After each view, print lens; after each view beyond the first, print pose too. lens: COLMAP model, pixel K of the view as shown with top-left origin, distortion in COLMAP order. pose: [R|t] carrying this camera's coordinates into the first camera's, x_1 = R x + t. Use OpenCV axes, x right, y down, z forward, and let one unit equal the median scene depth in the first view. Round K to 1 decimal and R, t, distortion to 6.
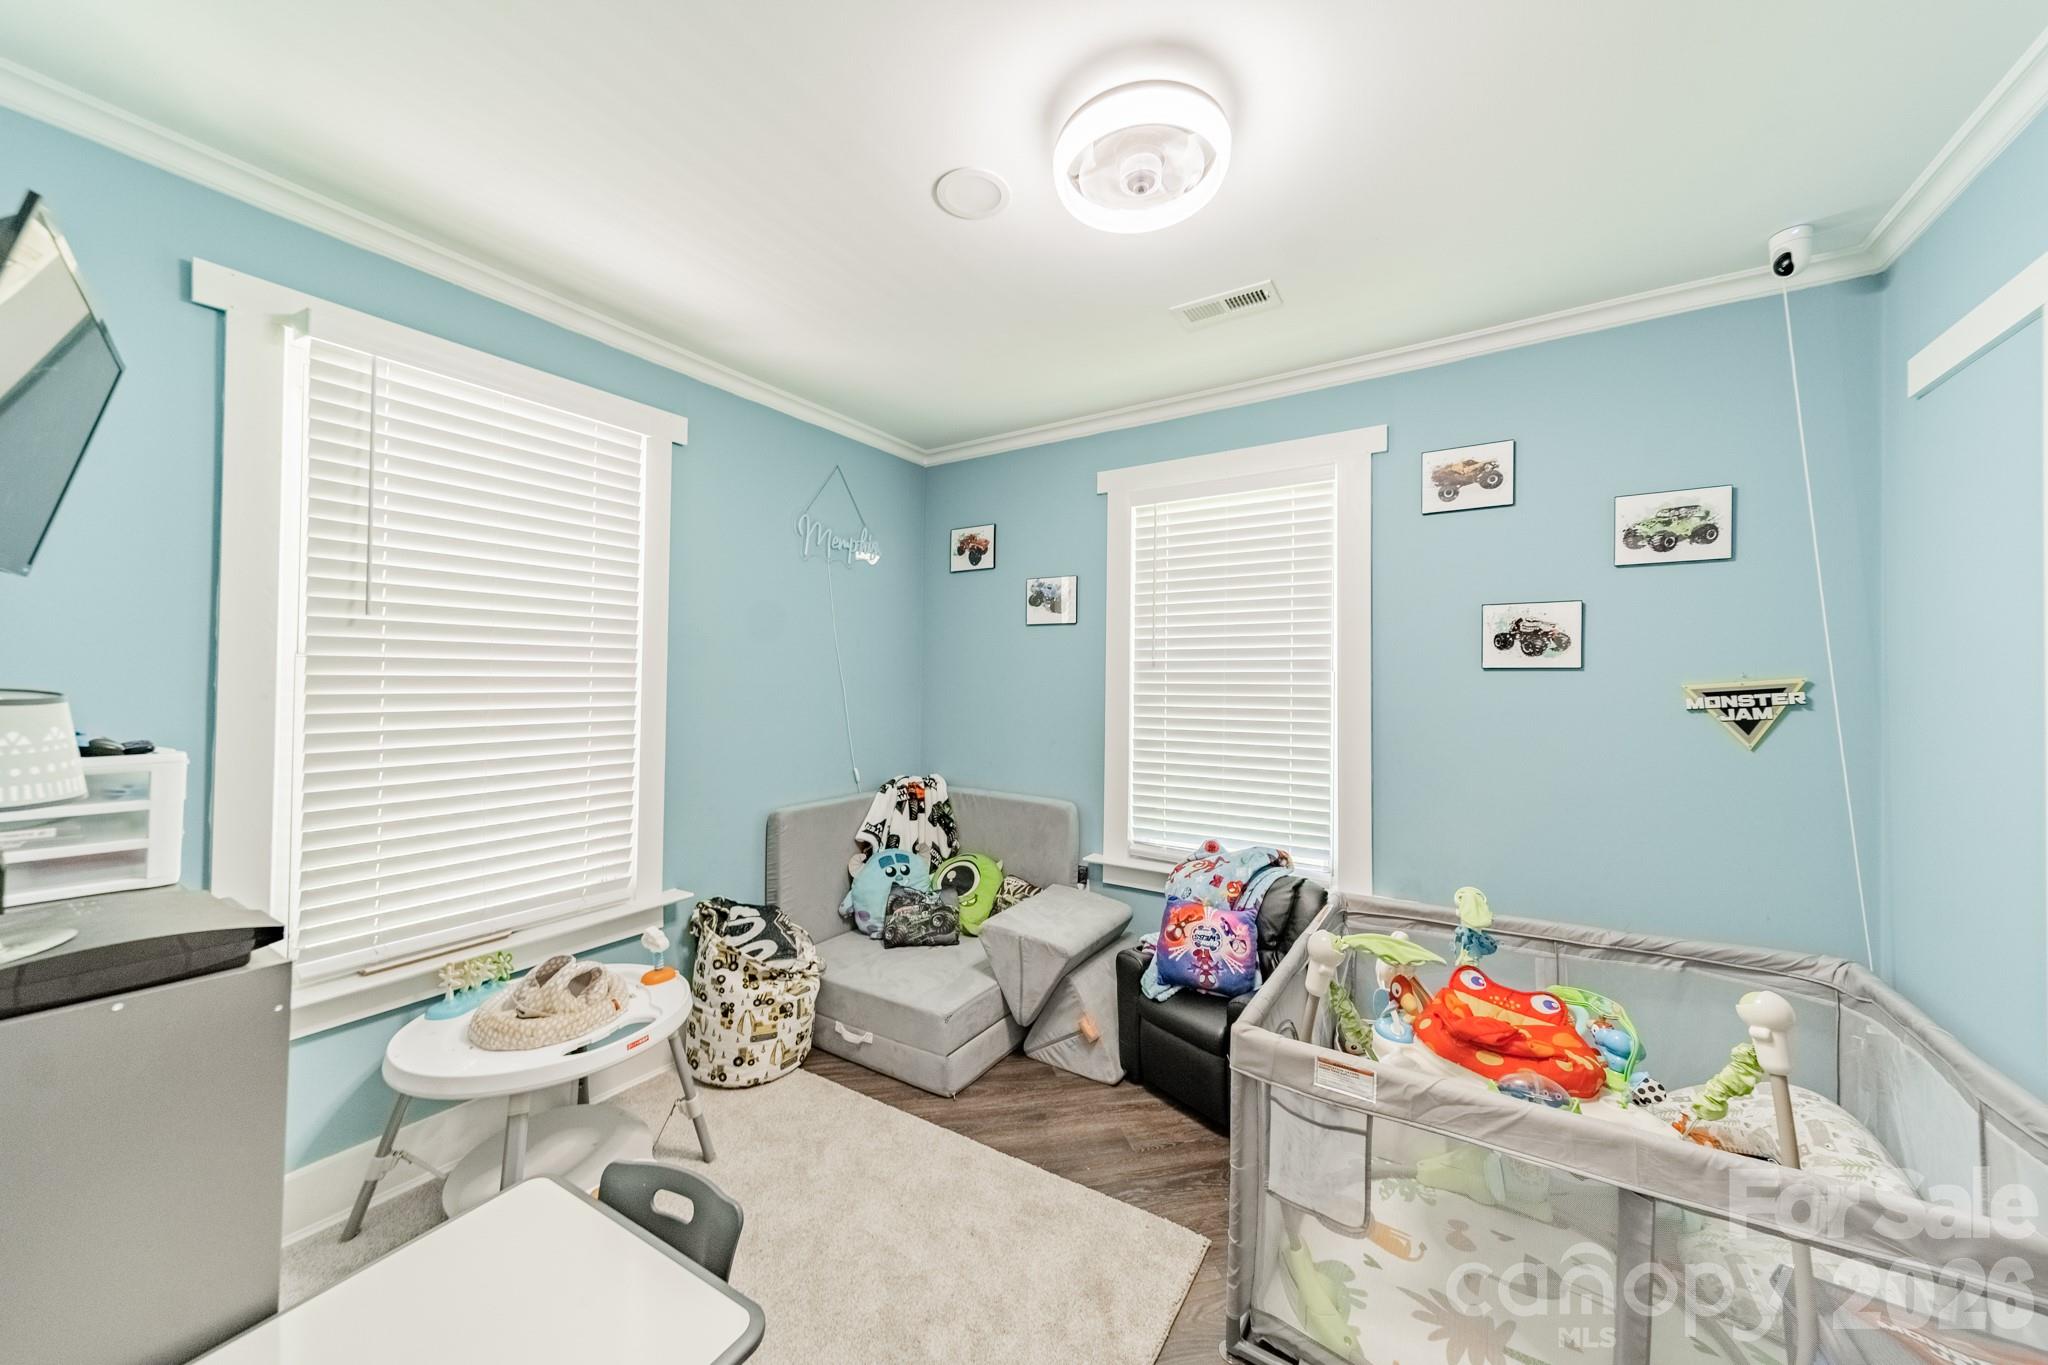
lens RADIAL K [[720.8, 0, 1037.6], [0, 720.8, 680.8], [0, 0, 1]] dist [0.006195, -0.000144]
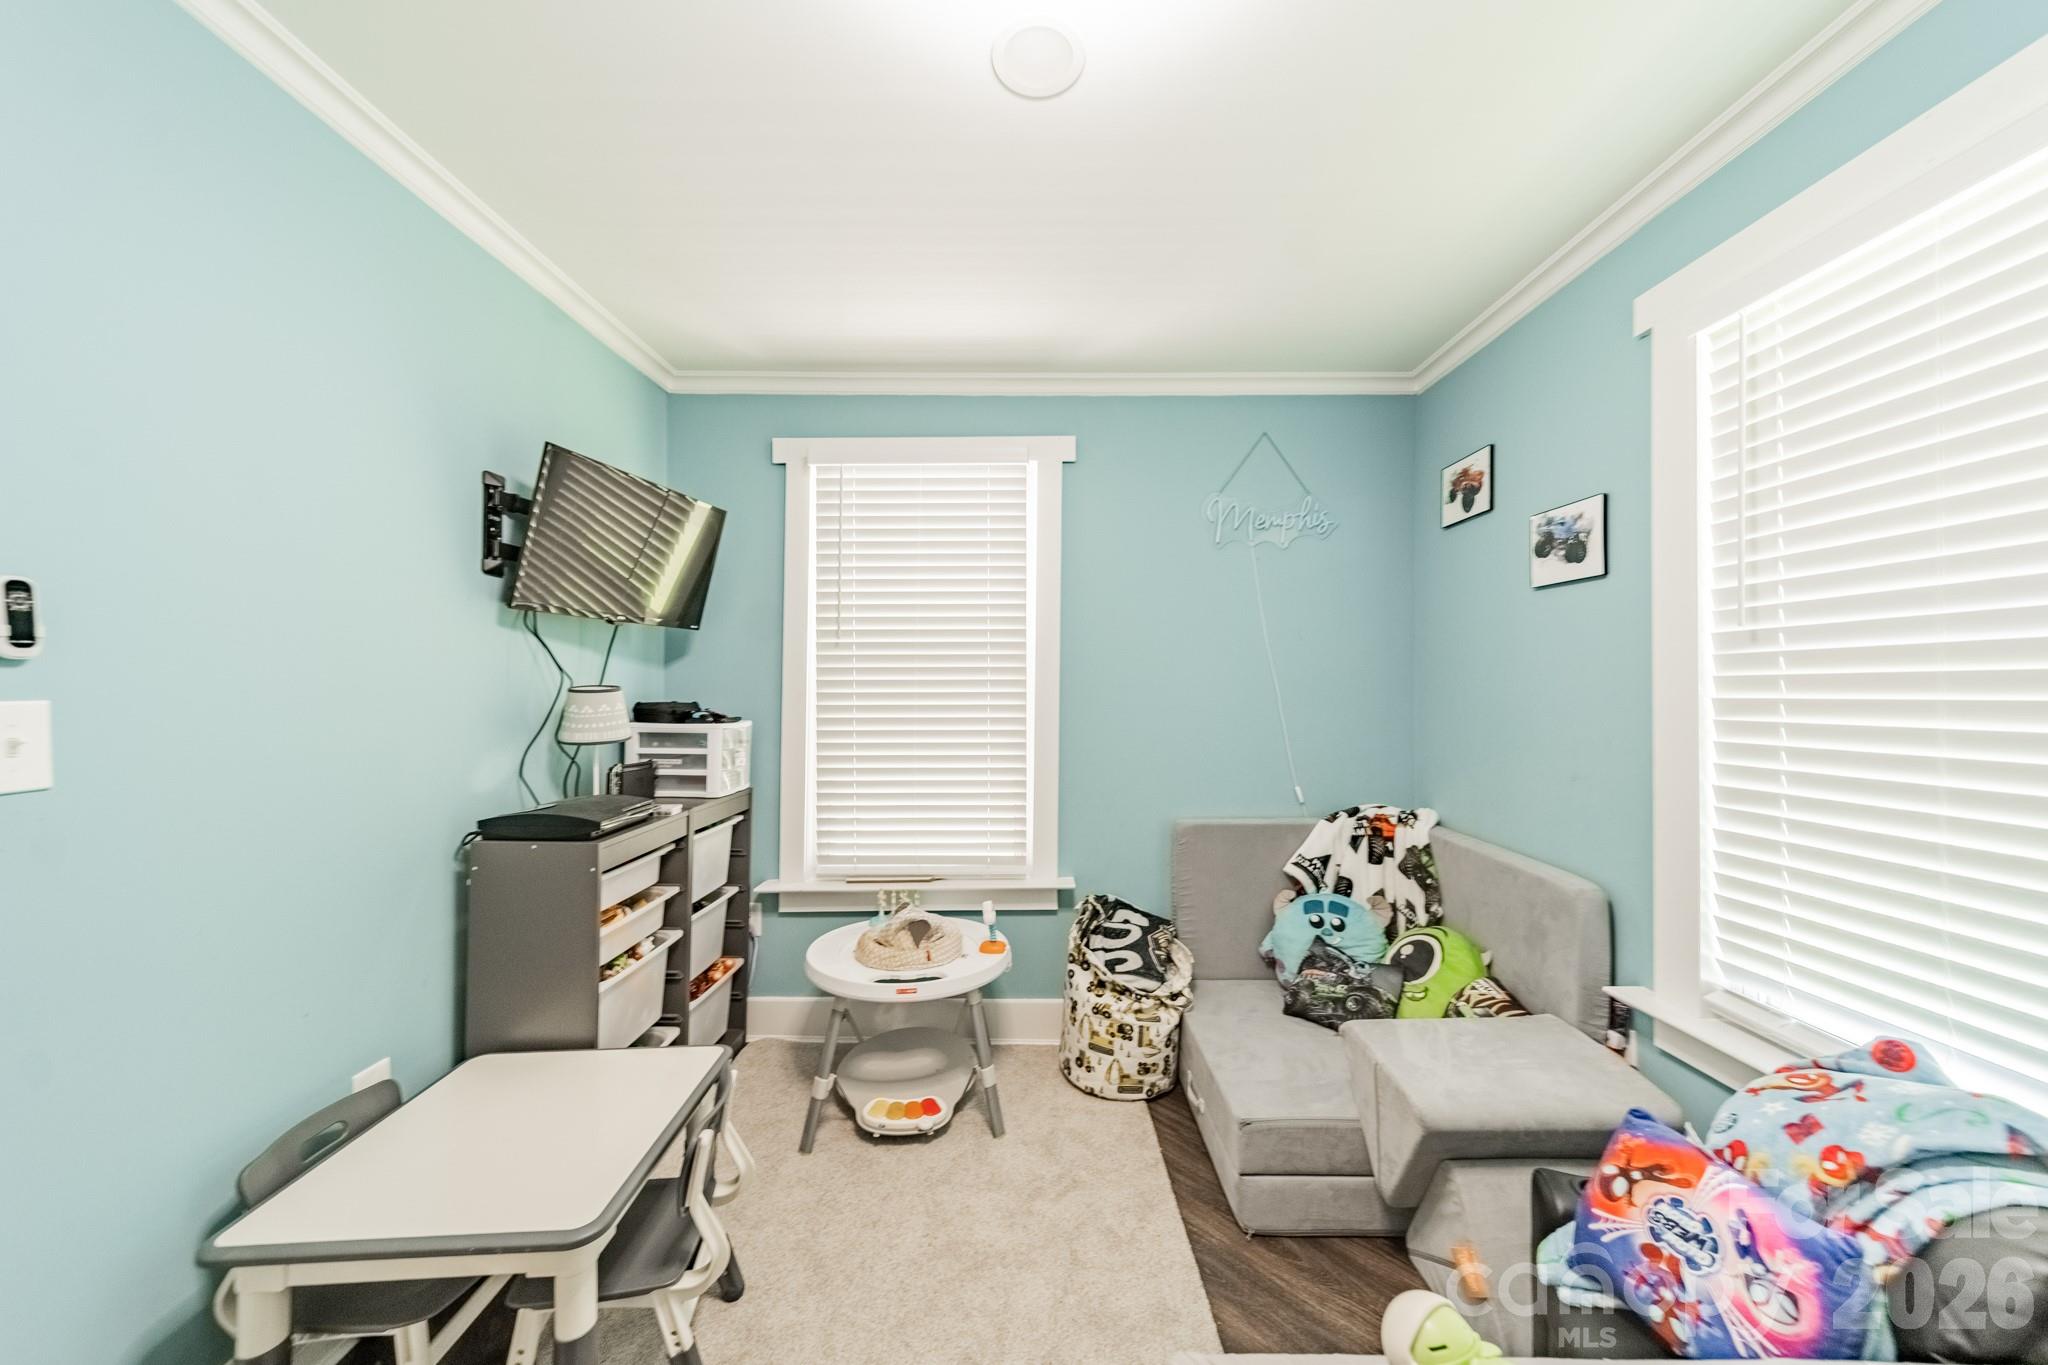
lens RADIAL K [[720.8, 0, 1021.1], [0, 720.8, 682.1], [0, 0, 1]] dist [0.006195, -0.000144]
pose [[0.532186, -0.016554, -0.846465, 0.308137], [0.004512, 0.999850, -0.016717, 0.014156], [0.846615, 0.005077, 0.532181, 0.310472]]
